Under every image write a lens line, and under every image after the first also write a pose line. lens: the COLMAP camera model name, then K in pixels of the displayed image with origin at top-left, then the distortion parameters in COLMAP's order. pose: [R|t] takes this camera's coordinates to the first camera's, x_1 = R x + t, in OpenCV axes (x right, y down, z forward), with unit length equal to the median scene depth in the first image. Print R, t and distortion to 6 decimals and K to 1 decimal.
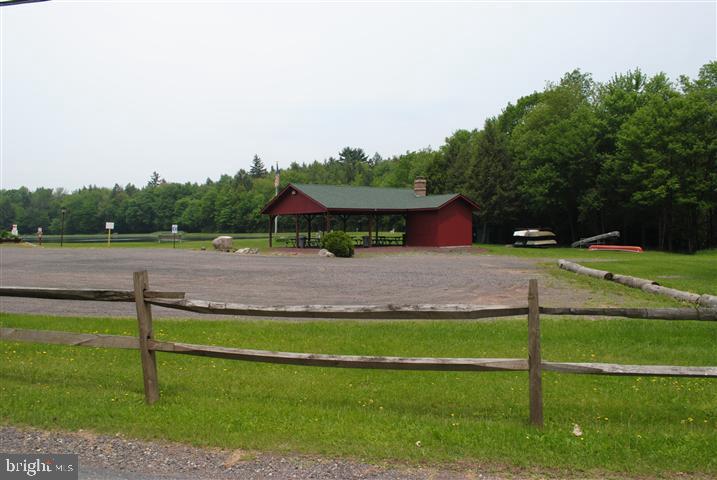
lens RADIAL K [[568.6, 0, 357.8], [0, 568.6, 238.3], [0, 0, 1]] dist [-0.081521, 0.009173]
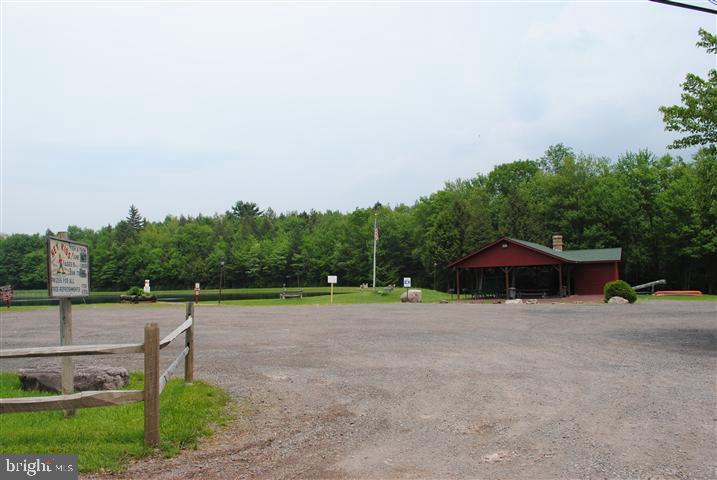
lens RADIAL K [[568.6, 0, 357.8], [0, 568.6, 238.3], [0, 0, 1]] dist [-0.081521, 0.009173]
pose [[0.931853, 0.015725, 0.362495, -0.573204], [0.020368, 0.995218, -0.095533, -0.000215], [-0.362264, 0.096406, 0.927077, 0.103183]]
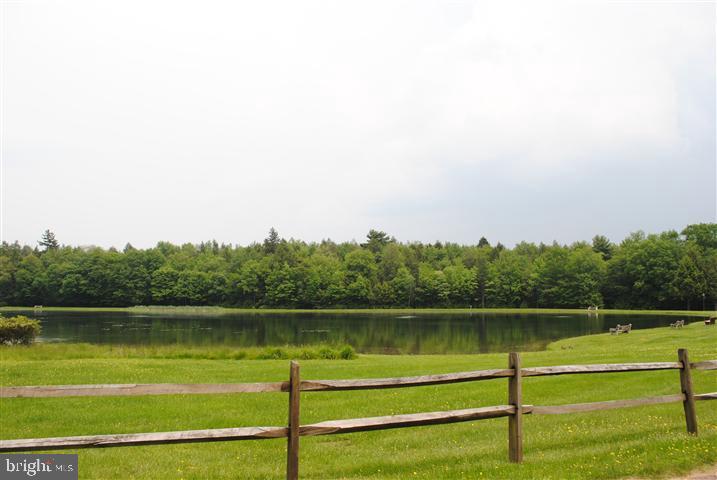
lens RADIAL K [[568.6, 0, 357.8], [0, 568.6, 238.3], [0, 0, 1]] dist [-0.081521, 0.009173]
pose [[0.821044, 0.072088, 0.566296, -2.083659], [0.000733, 0.991861, -0.127324, -0.016064], [-0.570865, 0.104953, 0.814308, 0.404415]]
